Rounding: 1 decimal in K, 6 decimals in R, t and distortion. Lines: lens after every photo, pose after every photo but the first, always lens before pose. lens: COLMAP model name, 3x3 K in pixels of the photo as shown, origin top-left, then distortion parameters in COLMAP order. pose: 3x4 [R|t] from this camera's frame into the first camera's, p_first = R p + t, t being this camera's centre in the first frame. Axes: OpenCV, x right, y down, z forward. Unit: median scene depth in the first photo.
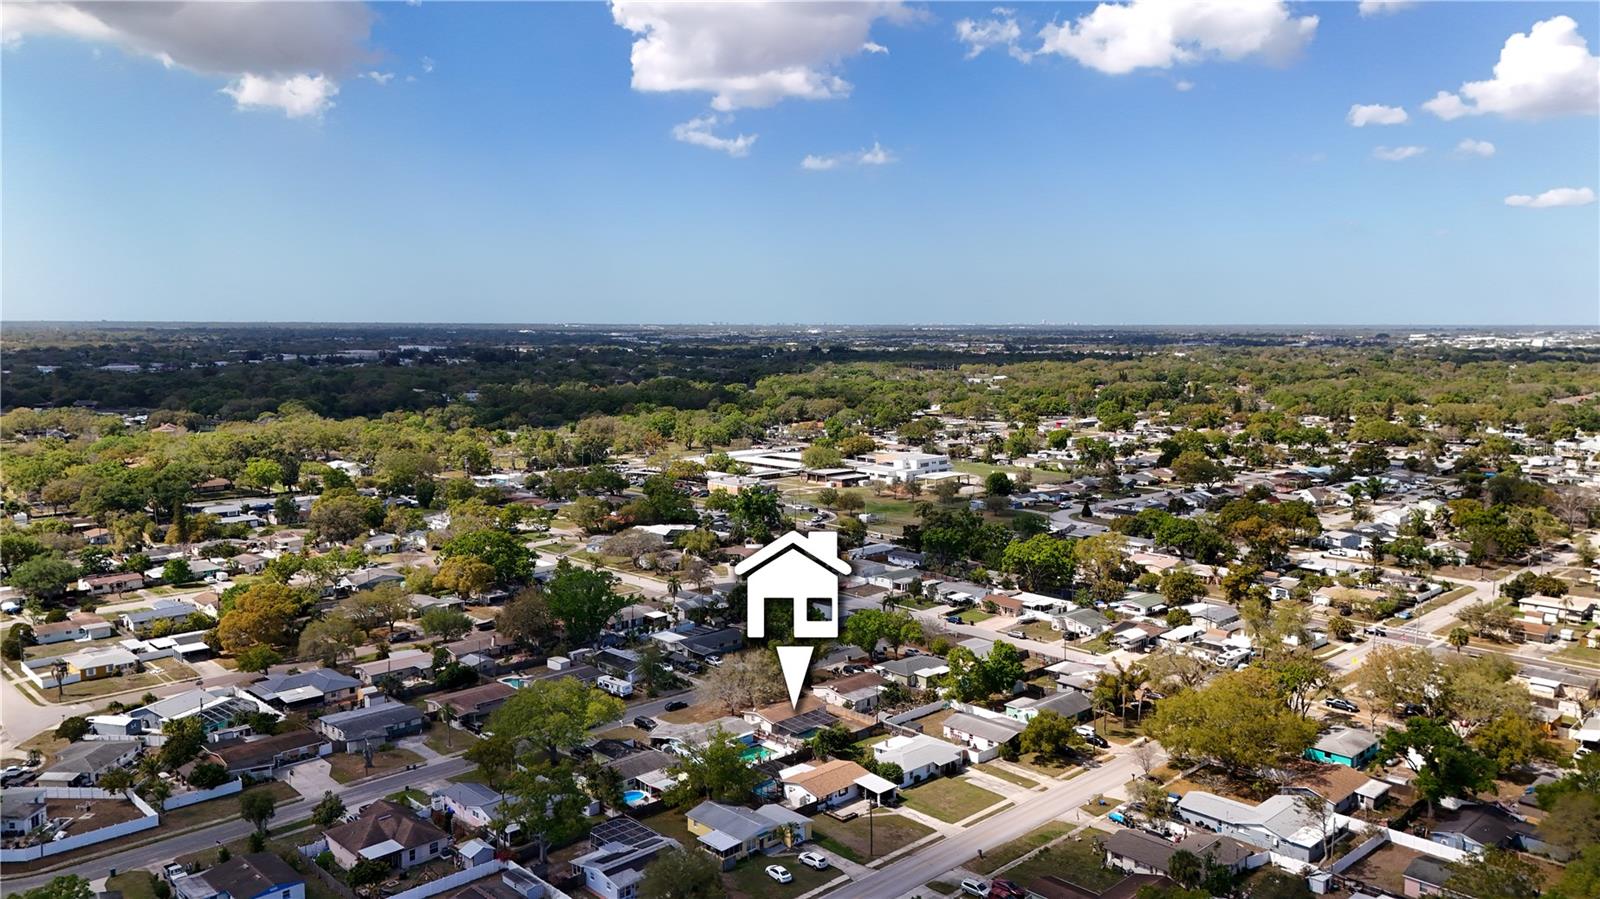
lens RADIAL K [[1162.3, 0, 799.6], [0, 1162.3, 450.6], [0, 0, 1]] dist [0.041095, 0.001399]
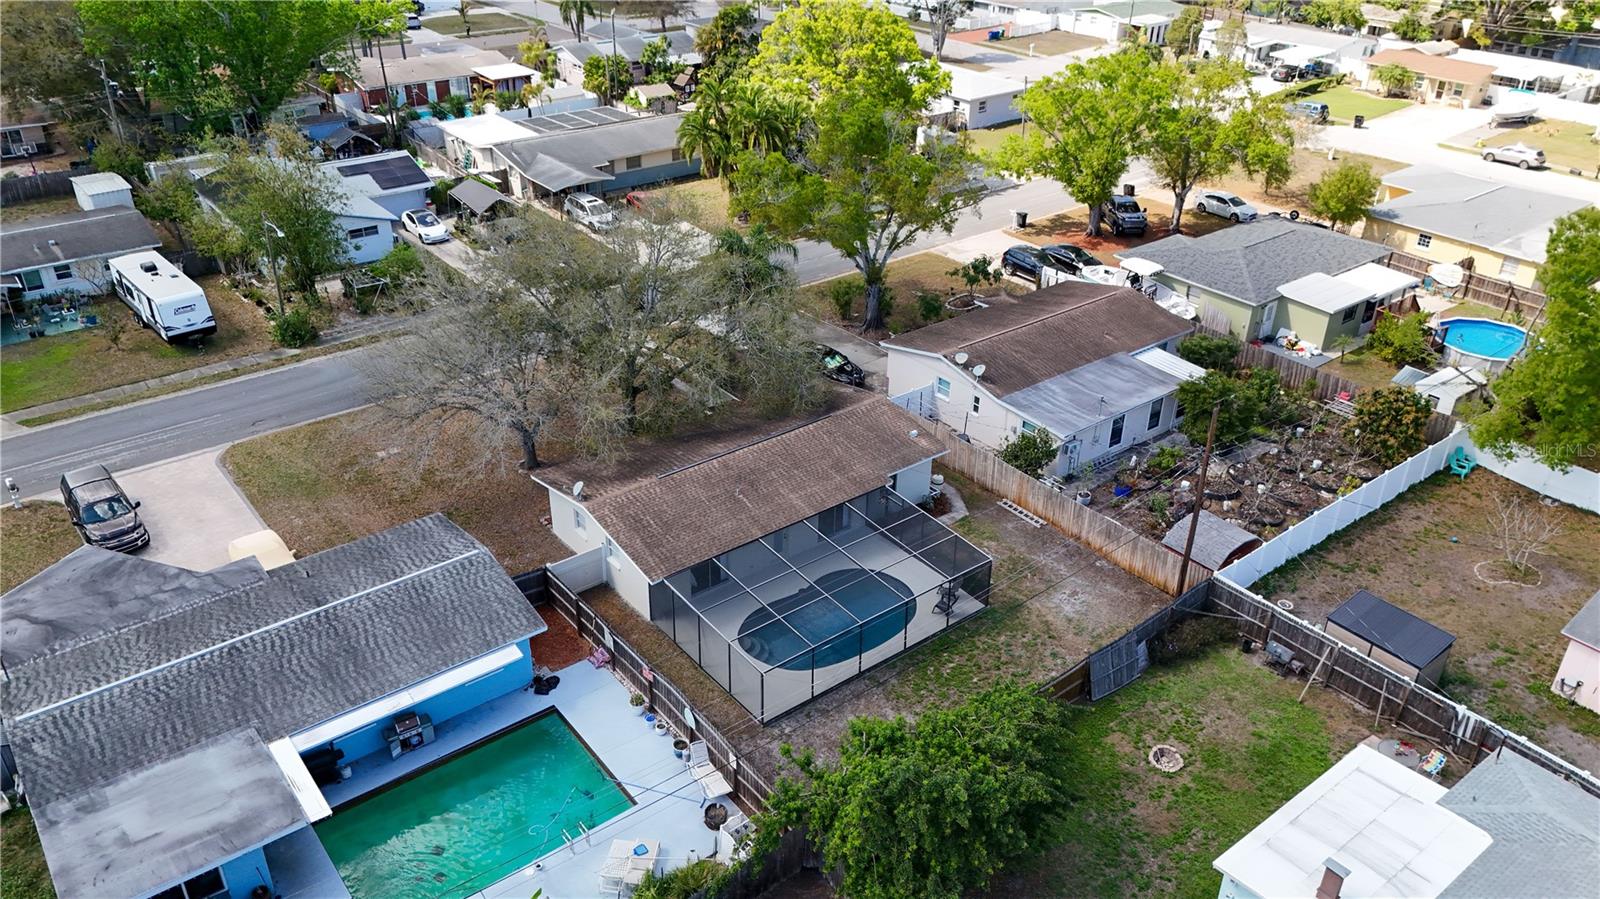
lens RADIAL K [[1162.3, 0, 800.4], [0, 1162.3, 452.1], [0, 0, 1]] dist [0.041095, 0.001399]
pose [[0.994764, 0.053294, -0.087201, 0.015735], [-0.014869, 0.919659, 0.392437, 0.120524], [0.101110, -0.389085, 0.915636, 0.723104]]
